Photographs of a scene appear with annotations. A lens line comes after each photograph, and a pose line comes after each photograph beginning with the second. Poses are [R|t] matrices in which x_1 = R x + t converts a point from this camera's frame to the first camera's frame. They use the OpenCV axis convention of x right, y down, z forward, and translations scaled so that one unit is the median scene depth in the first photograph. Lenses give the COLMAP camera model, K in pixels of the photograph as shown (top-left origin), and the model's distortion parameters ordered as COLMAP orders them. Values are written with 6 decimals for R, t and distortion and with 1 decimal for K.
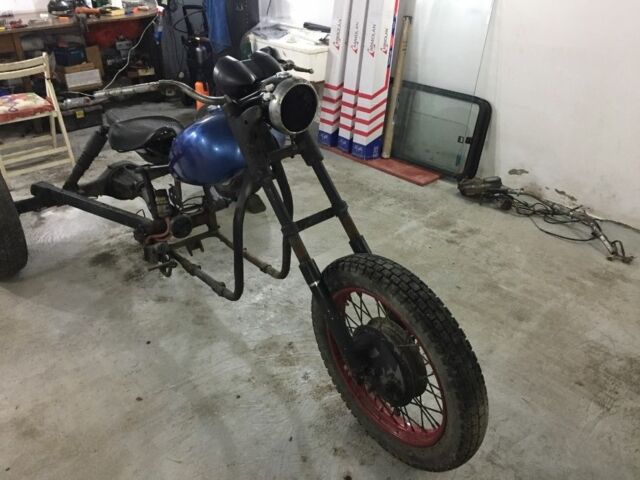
lens RADIAL K [[535.0, 0, 320.0], [0, 535.0, 240.0], [0, 0, 1]] dist [0.086705, -0.129259]
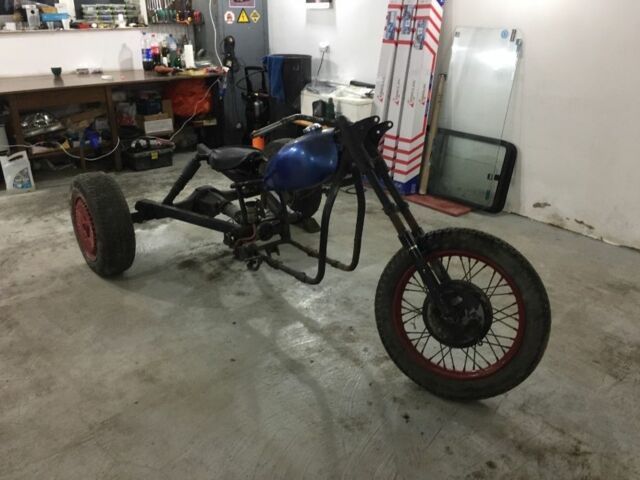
lens RADIAL K [[535.0, 0, 320.0], [0, 535.0, 240.0], [0, 0, 1]] dist [0.086705, -0.129259]
pose [[0.998907, 0.020670, -0.041921, -0.048946], [-0.025269, 0.993350, -0.112326, 0.085135], [0.039320, 0.113263, 0.992787, -0.137803]]
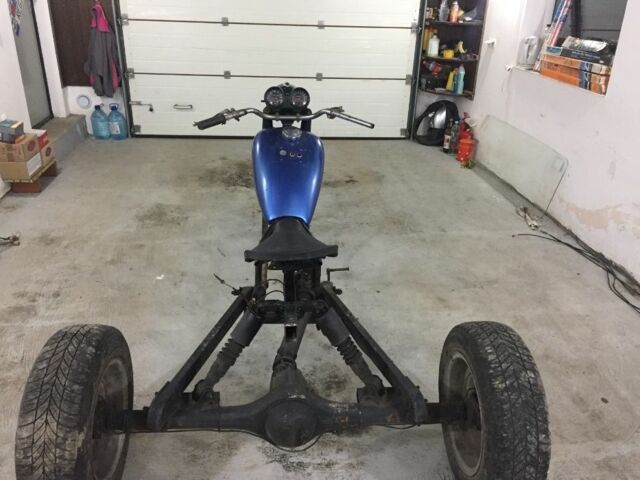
lens RADIAL K [[535.0, 0, 320.0], [0, 535.0, 240.0], [0, 0, 1]] dist [0.086705, -0.129259]
pose [[-0.803276, -0.276421, 0.527578, -0.546204], [0.271767, 0.618094, 0.737633, -0.560517], [-0.529990, 0.735901, -0.421378, 0.909179]]
